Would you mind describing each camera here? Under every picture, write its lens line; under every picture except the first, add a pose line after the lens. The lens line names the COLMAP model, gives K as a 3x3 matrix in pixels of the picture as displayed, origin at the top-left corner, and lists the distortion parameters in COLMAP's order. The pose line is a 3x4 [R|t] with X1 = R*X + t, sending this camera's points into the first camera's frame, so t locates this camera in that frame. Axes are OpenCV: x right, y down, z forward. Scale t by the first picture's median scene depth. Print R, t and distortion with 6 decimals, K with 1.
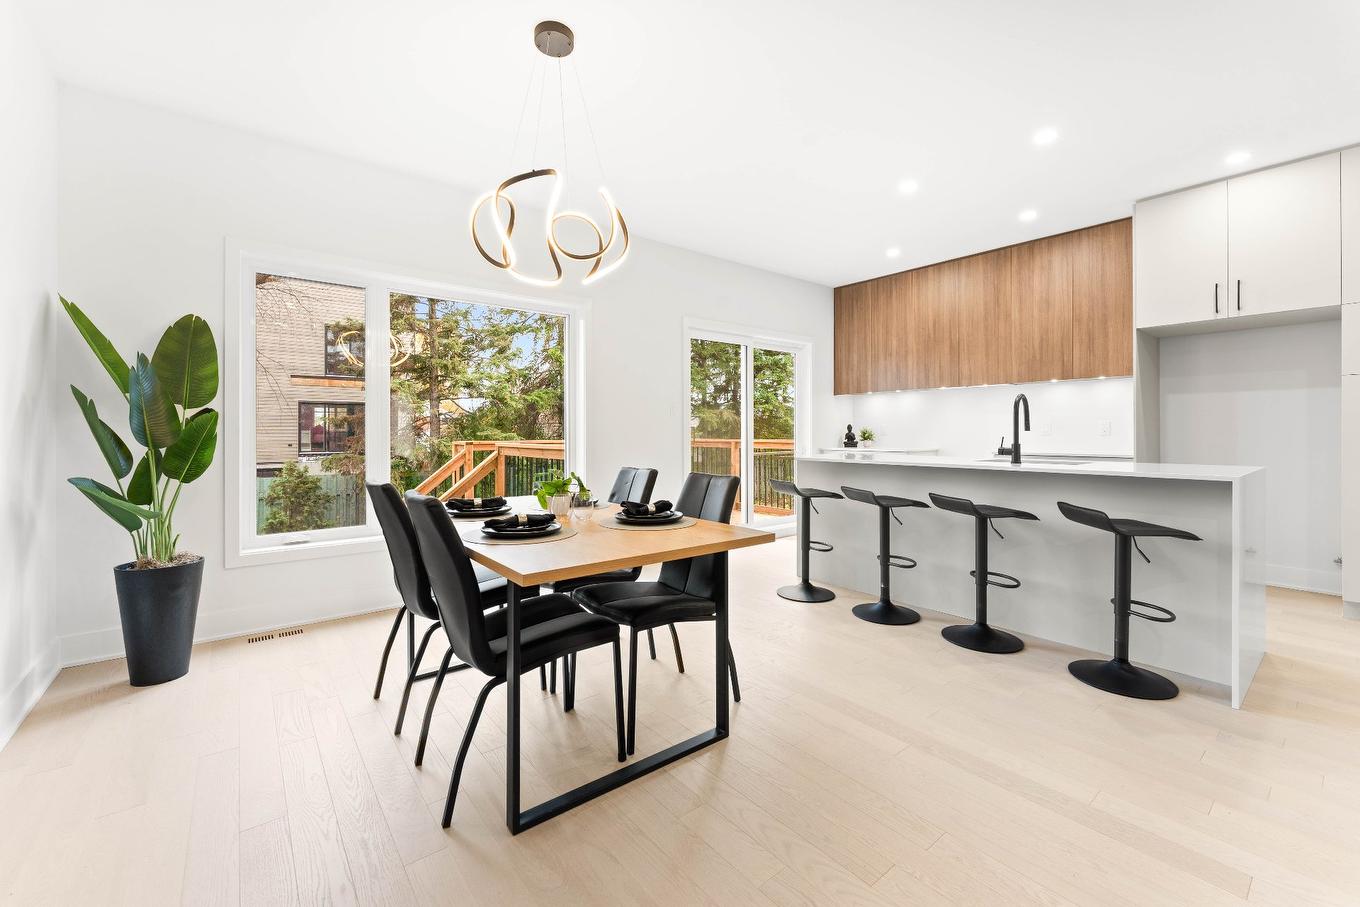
lens RADIAL K [[551.6, 0, 680.3], [0, 551.6, 436.2], [0, 0, 1]] dist [-0.001098, -0.000098]
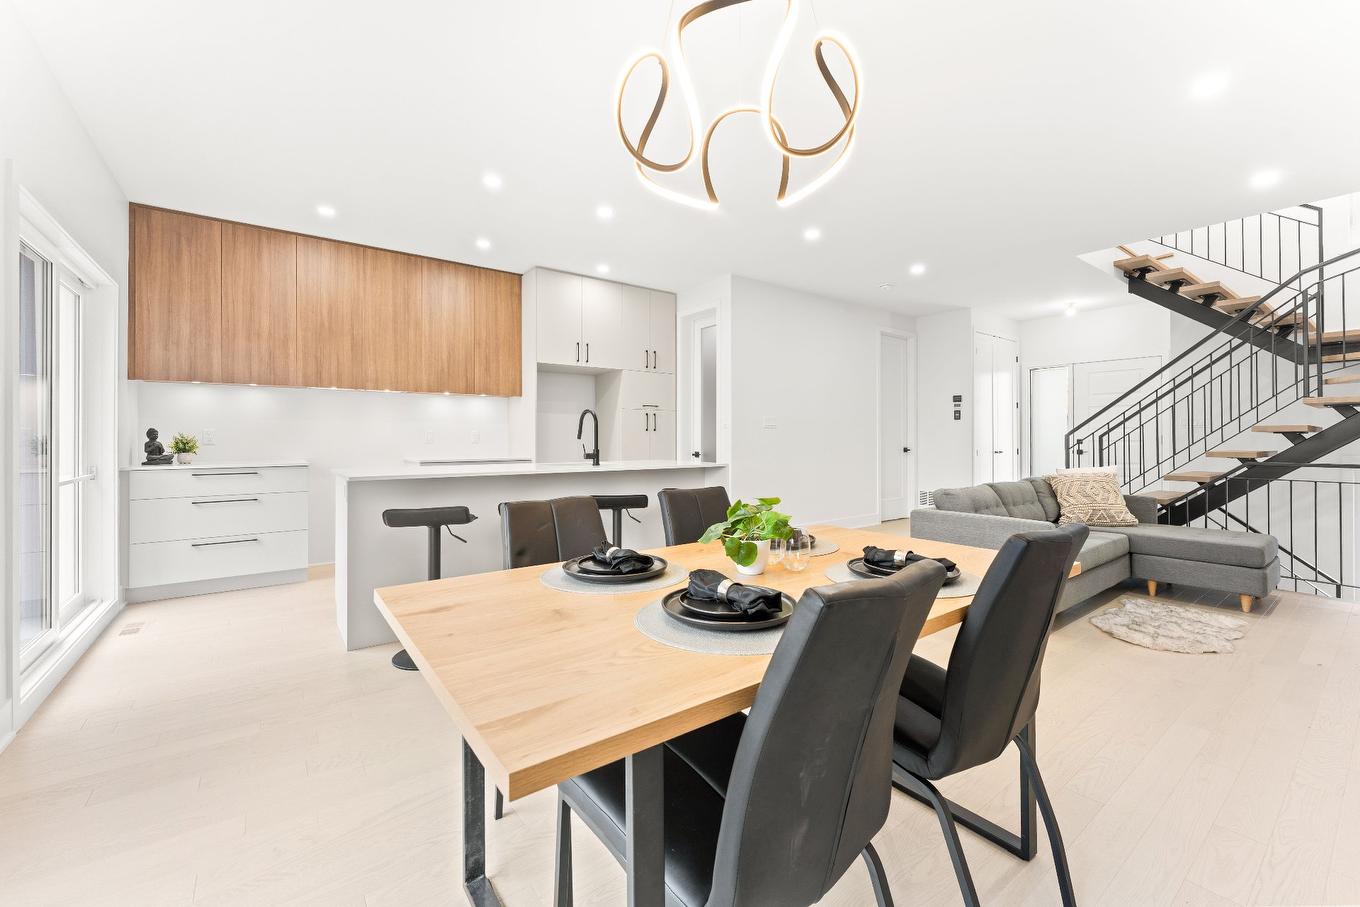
lens RADIAL K [[551.6, 0, 680.3], [0, 551.6, 436.2], [0, 0, 1]] dist [-0.001098, -0.000098]
pose [[0.025163, 0.007395, 0.999656, -0.383850], [0.008878, 0.999932, -0.007620, -0.003073], [-0.999644, 0.009067, 0.025096, 0.485264]]
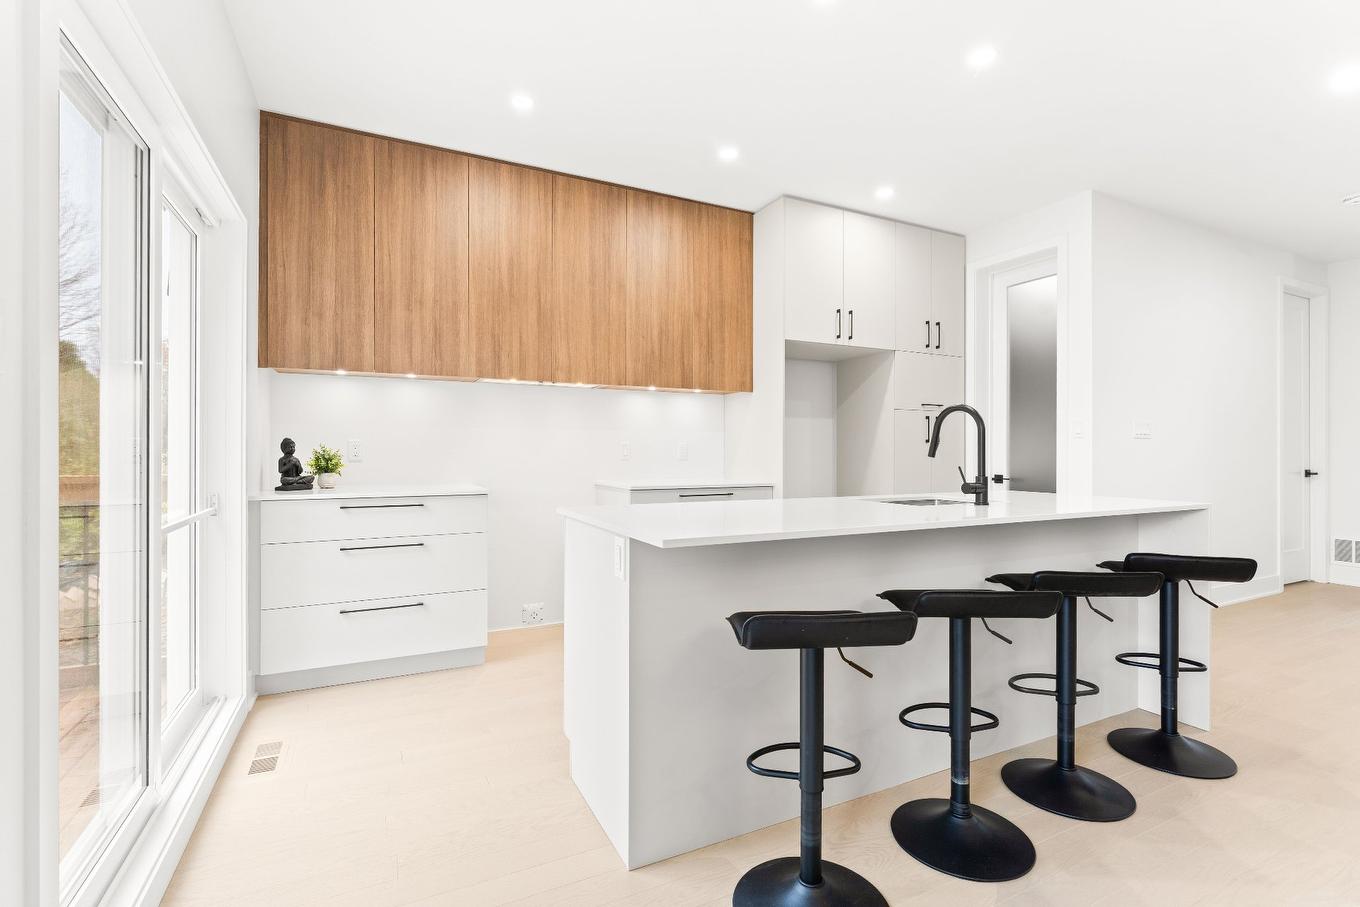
lens RADIAL K [[620.4, 0, 679.7], [0, 620.4, 450.2], [0, 0, 1]] dist [-0.001170, -0.000475]
pose [[0.204963, 0.004224, 0.978761, -0.141074], [0.004718, 0.999975, -0.005303, -0.010110], [-0.978758, 0.005705, 0.204938, 0.750166]]
